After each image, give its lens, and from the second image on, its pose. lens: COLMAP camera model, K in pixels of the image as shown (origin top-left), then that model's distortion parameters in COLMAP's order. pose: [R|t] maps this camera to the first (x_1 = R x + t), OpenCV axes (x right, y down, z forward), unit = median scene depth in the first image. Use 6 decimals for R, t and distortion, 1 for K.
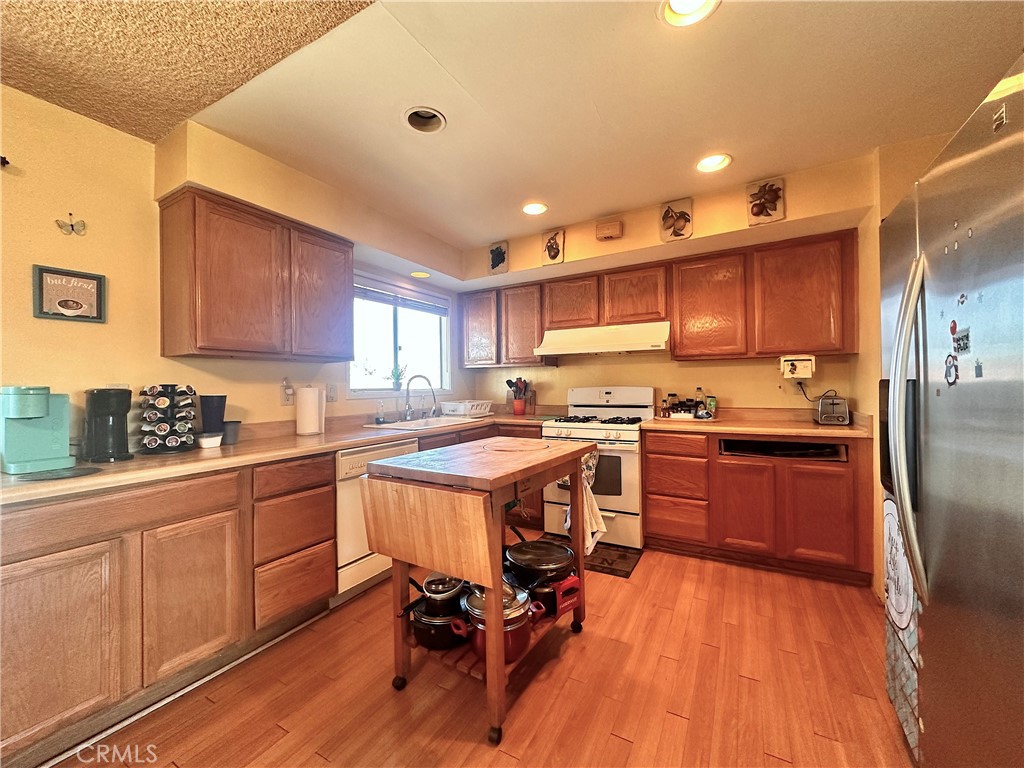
lens RADIAL K [[409.3, 0, 512.0], [0, 409.3, 384.0], [0, 0, 1]] dist [-0.000744, -0.000094]
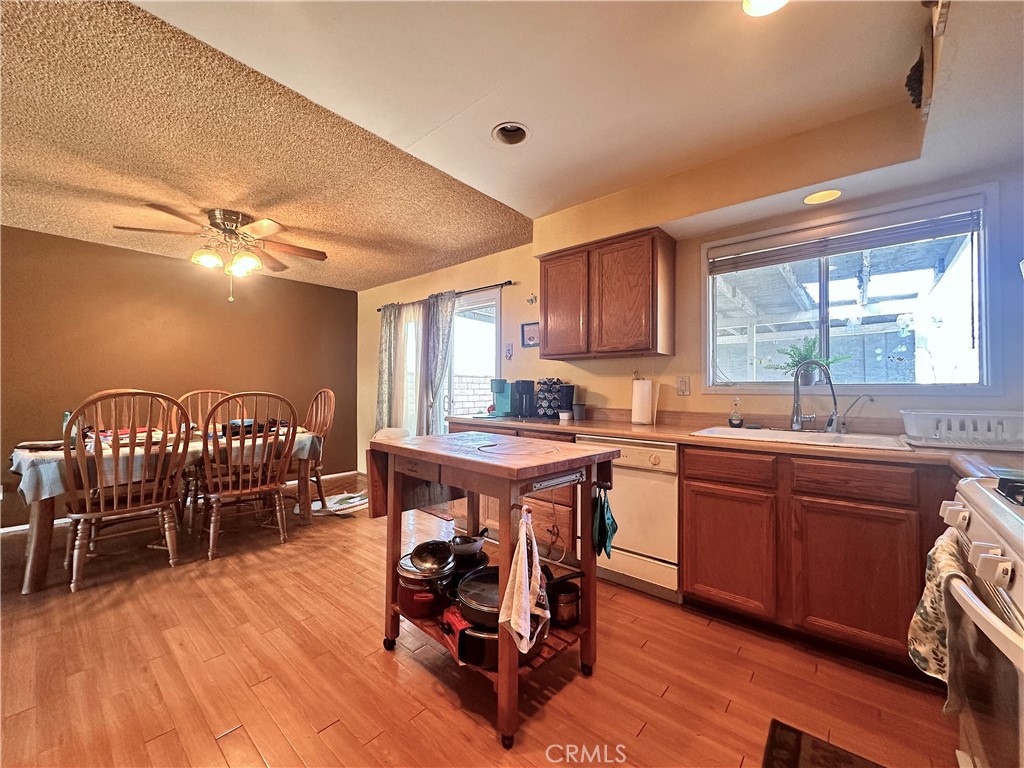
lens RADIAL K [[409.3, 0, 512.0], [0, 409.3, 384.0], [0, 0, 1]] dist [-0.000744, -0.000094]
pose [[-0.193117, 0.009923, -0.981126, 0.512932], [0.005428, 0.999944, 0.009045, 0.005844], [0.981161, -0.003578, -0.193160, 0.721985]]
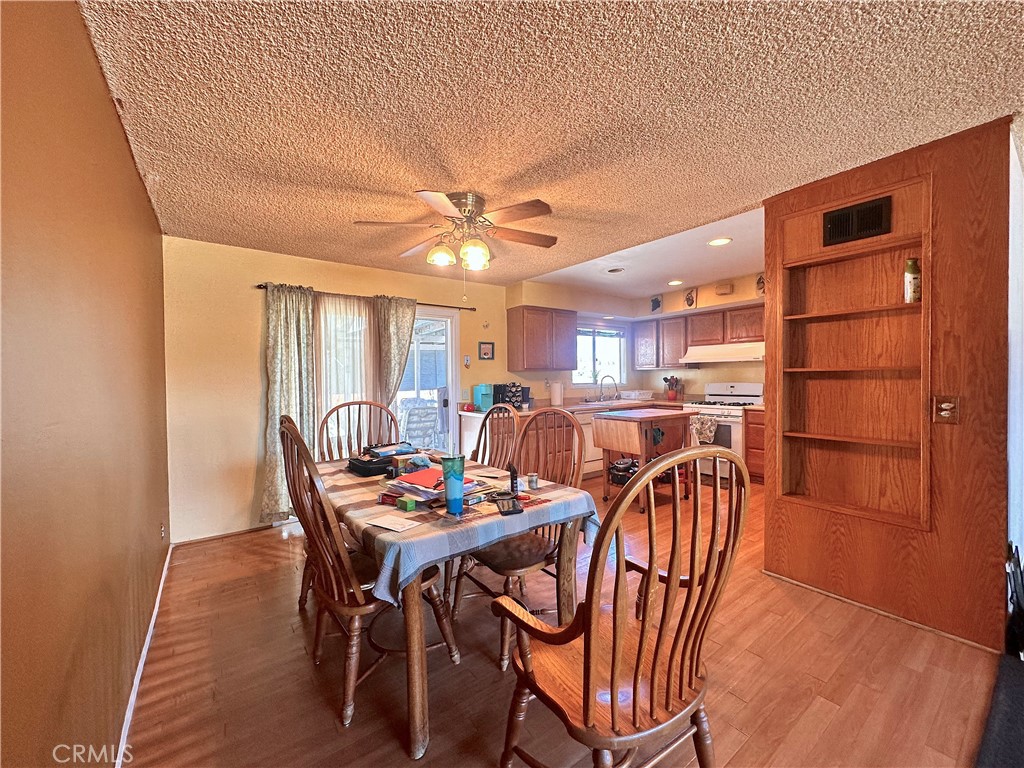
lens RADIAL K [[409.3, 0, 512.0], [0, 409.3, 384.0], [0, 0, 1]] dist [-0.000744, -0.000094]
pose [[0.912339, 0.006953, -0.409378, 0.124439], [0.003512, 0.999686, 0.024805, -0.032836], [0.409422, -0.024068, 0.912028, -0.822134]]
